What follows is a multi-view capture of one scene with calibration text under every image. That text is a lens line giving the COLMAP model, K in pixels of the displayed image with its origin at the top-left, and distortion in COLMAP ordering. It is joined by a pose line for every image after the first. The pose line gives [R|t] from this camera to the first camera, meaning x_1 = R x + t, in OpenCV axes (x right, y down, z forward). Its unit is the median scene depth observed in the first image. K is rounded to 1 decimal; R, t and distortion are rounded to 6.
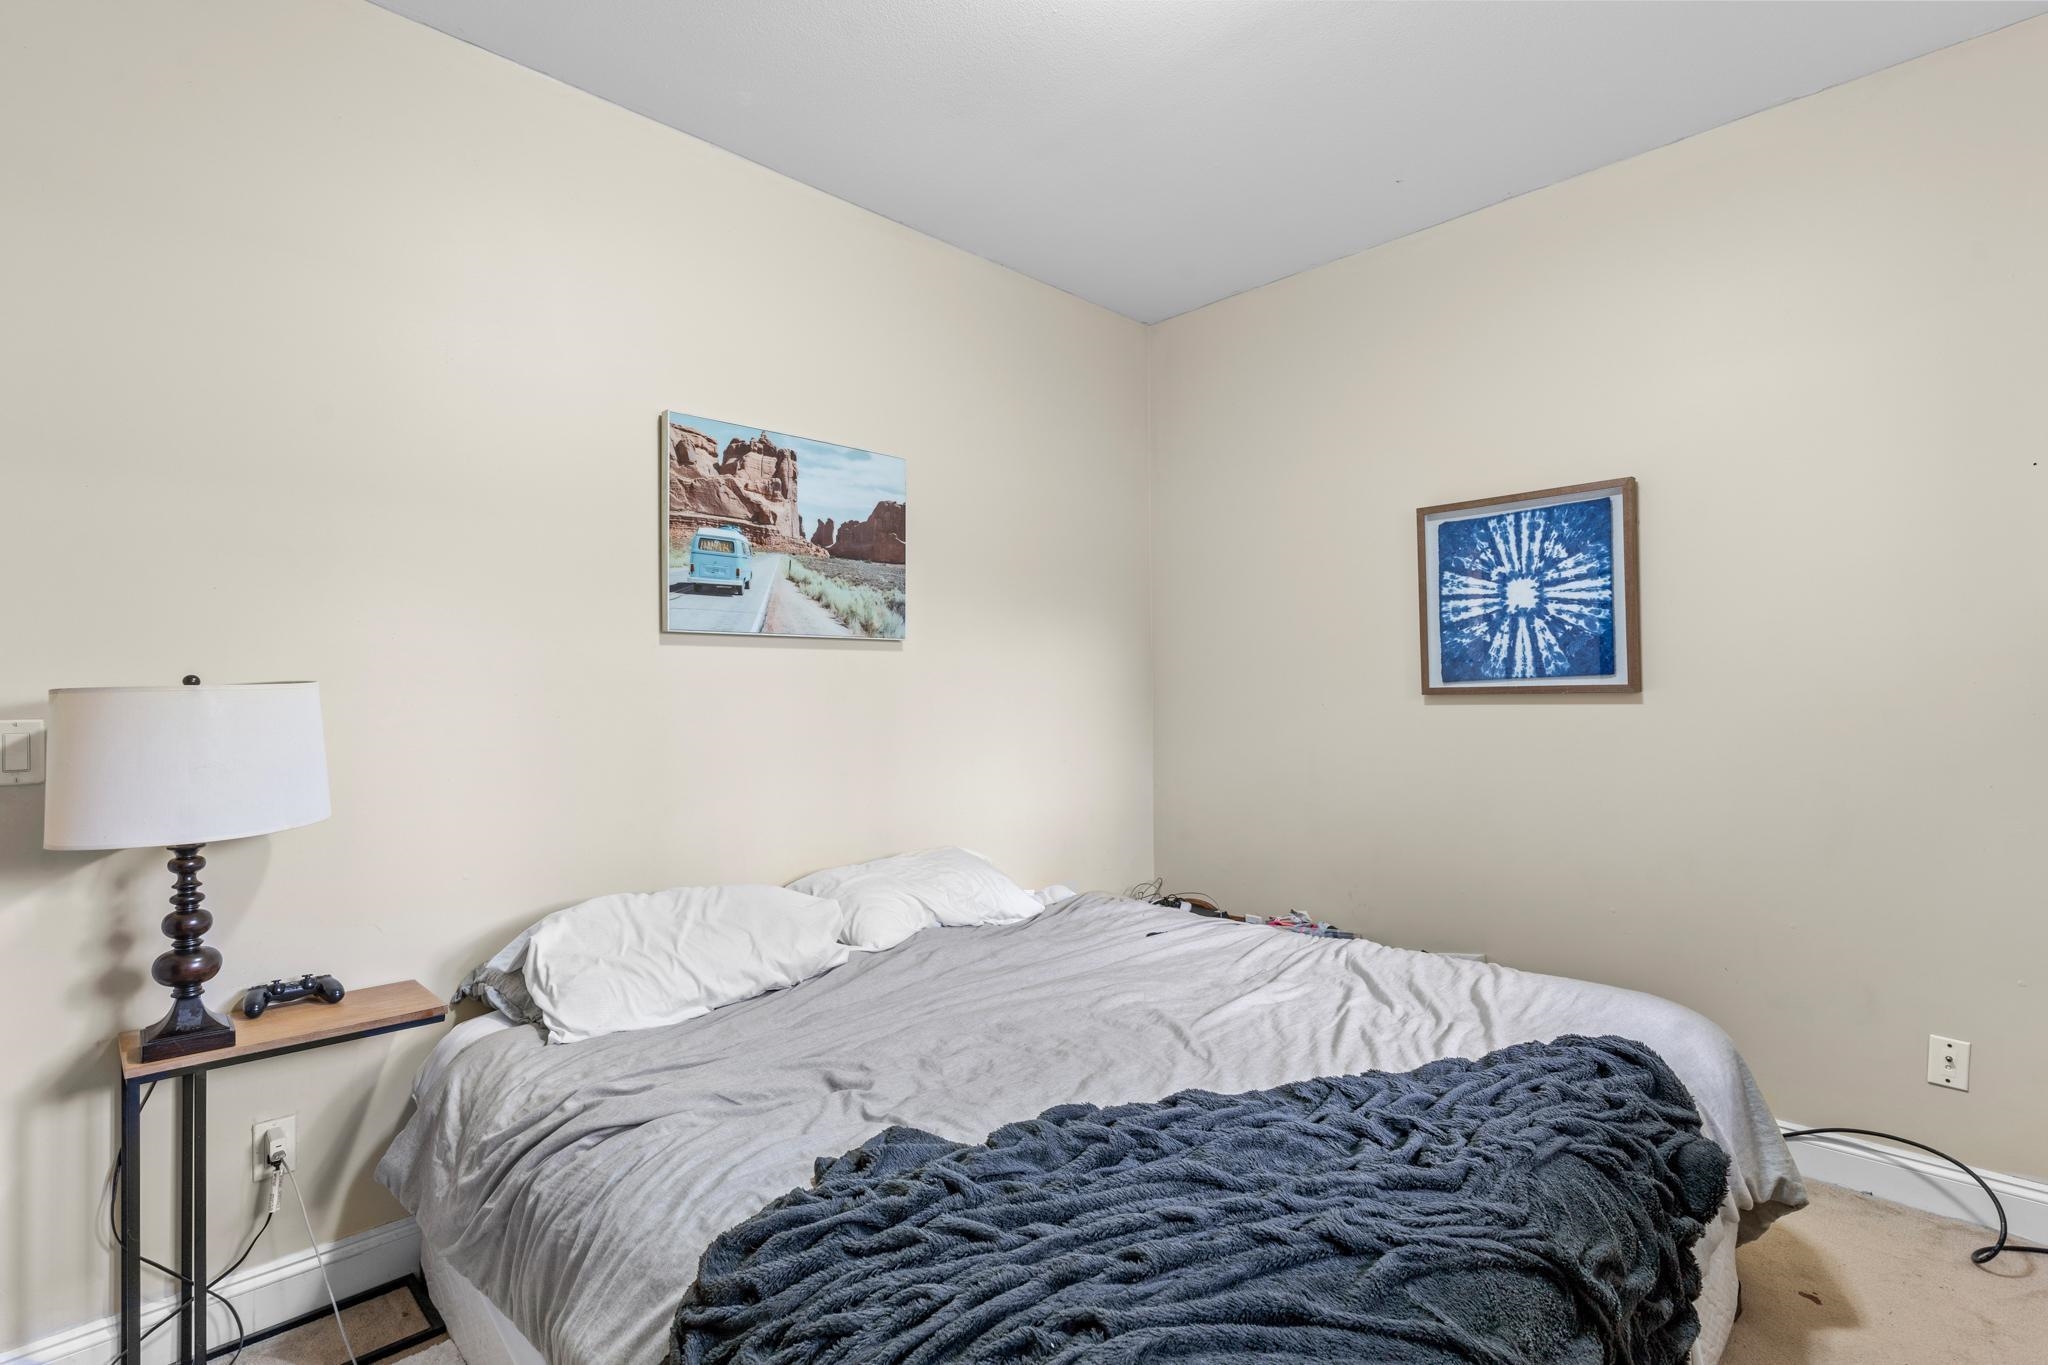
lens RADIAL K [[978.0, 0, 1025.9], [0, 978.0, 681.2], [0, 0, 1]] dist [-0.001007, 0.001137]
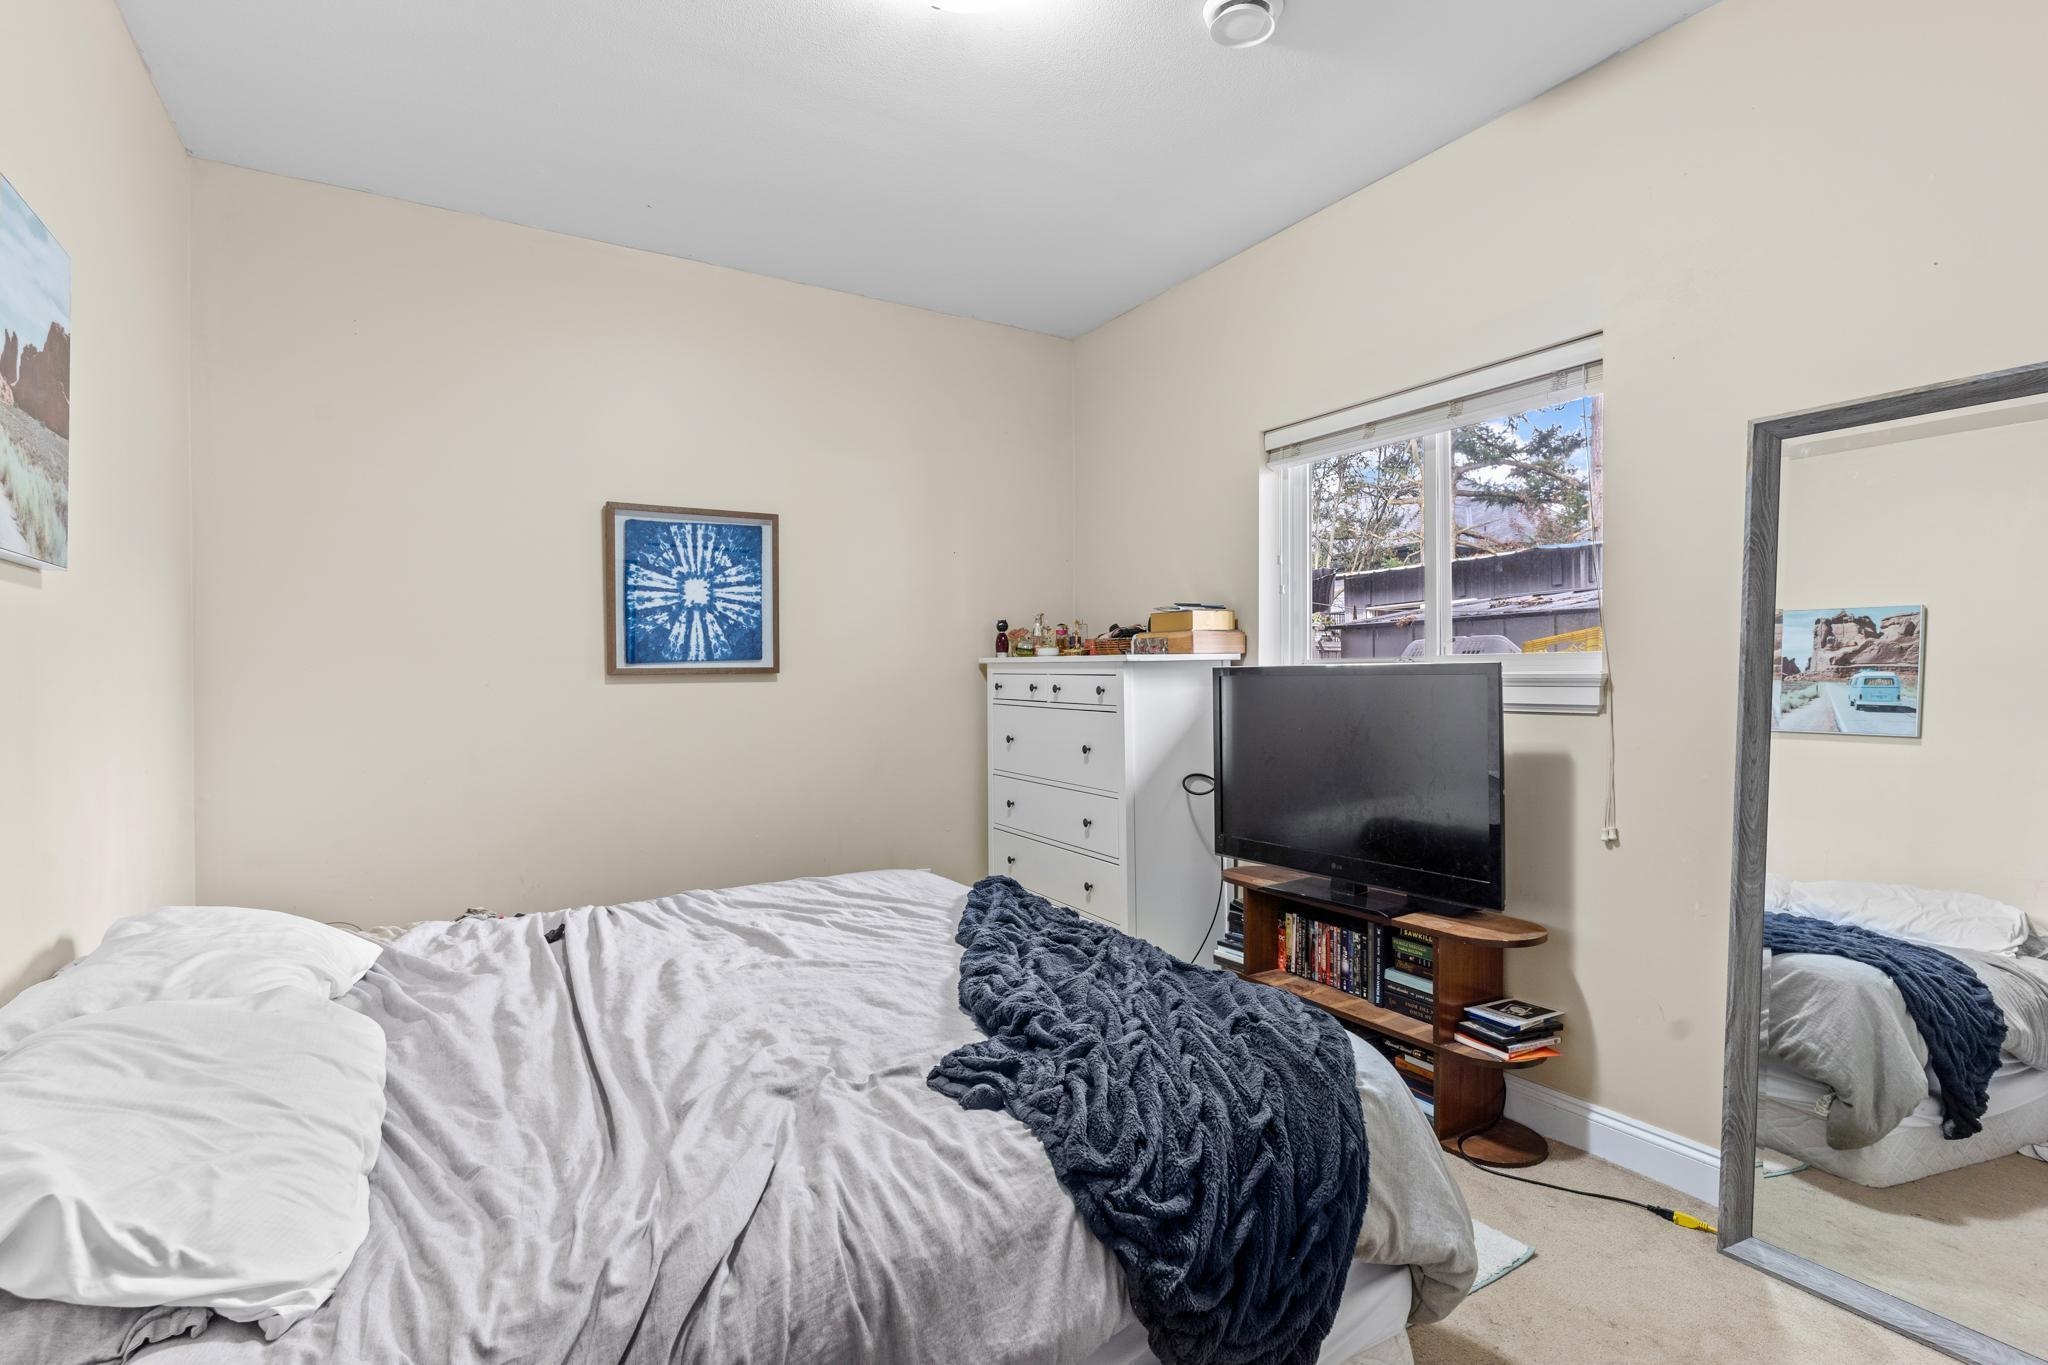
lens RADIAL K [[978.0, 0, 1022.4], [0, 978.0, 682.9], [0, 0, 1]] dist [-0.001007, 0.001137]
pose [[0.227477, 0.001394, 0.973782, -0.580497], [-0.006306, 0.999980, 0.000041, 0.021170], [-0.973763, -0.006150, 0.227482, 0.333107]]
